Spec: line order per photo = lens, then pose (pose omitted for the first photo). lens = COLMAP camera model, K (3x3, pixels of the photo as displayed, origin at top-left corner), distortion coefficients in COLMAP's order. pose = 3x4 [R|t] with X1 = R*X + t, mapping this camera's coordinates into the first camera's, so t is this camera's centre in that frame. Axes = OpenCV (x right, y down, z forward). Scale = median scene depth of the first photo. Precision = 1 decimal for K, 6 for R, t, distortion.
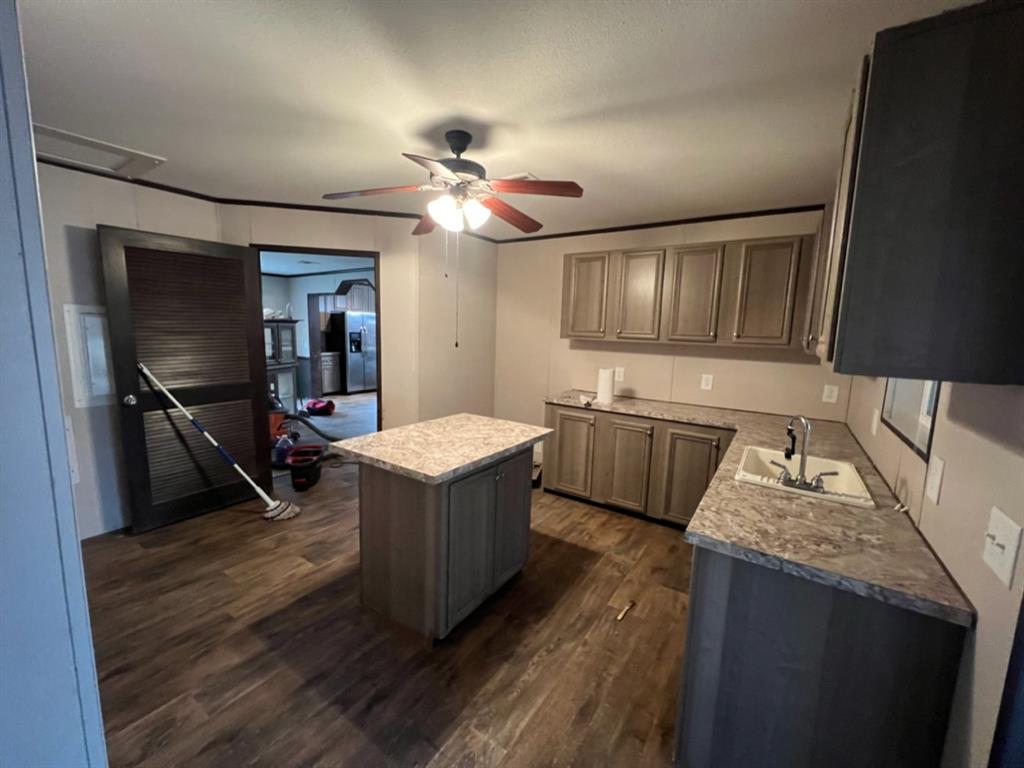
lens RADIAL K [[407.8, 0, 507.9], [0, 407.8, 382.2], [0, 0, 1]] dist [0.001592, -0.000057]
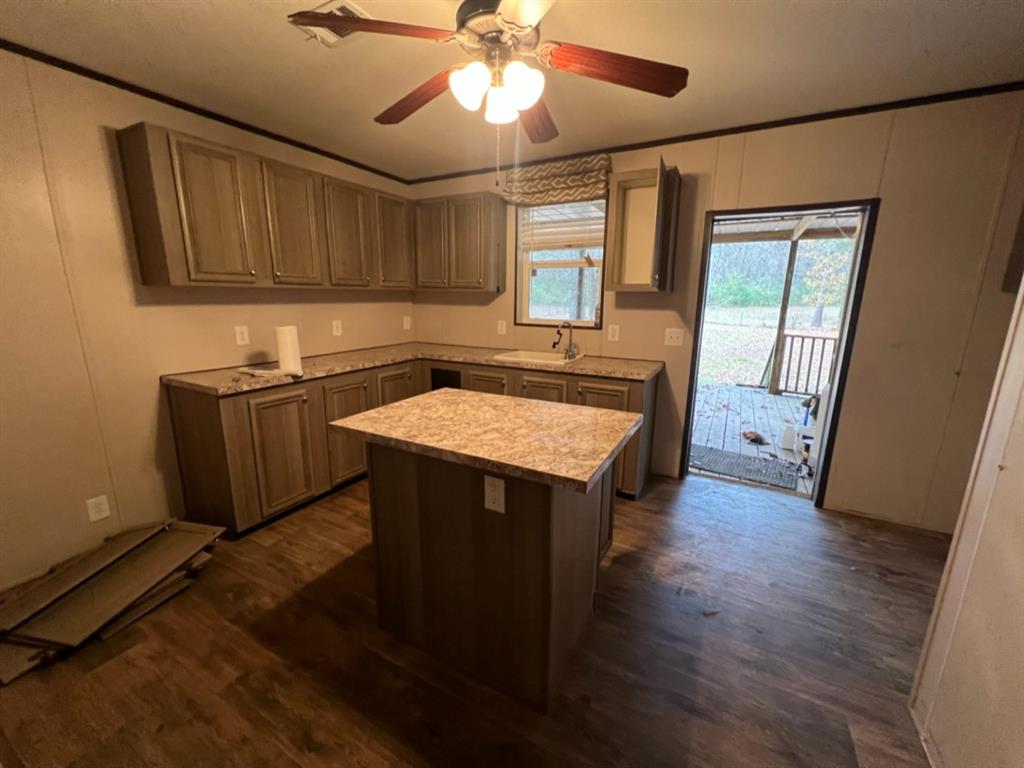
lens RADIAL K [[407.8, 0, 513.5], [0, 407.8, 382.5], [0, 0, 1]] dist [0.001592, -0.000057]
pose [[-0.099164, -0.239383, 0.965848, -0.598267], [0.117297, 0.961053, 0.250238, -0.077480], [-0.988134, 0.138106, -0.067223, 0.728580]]
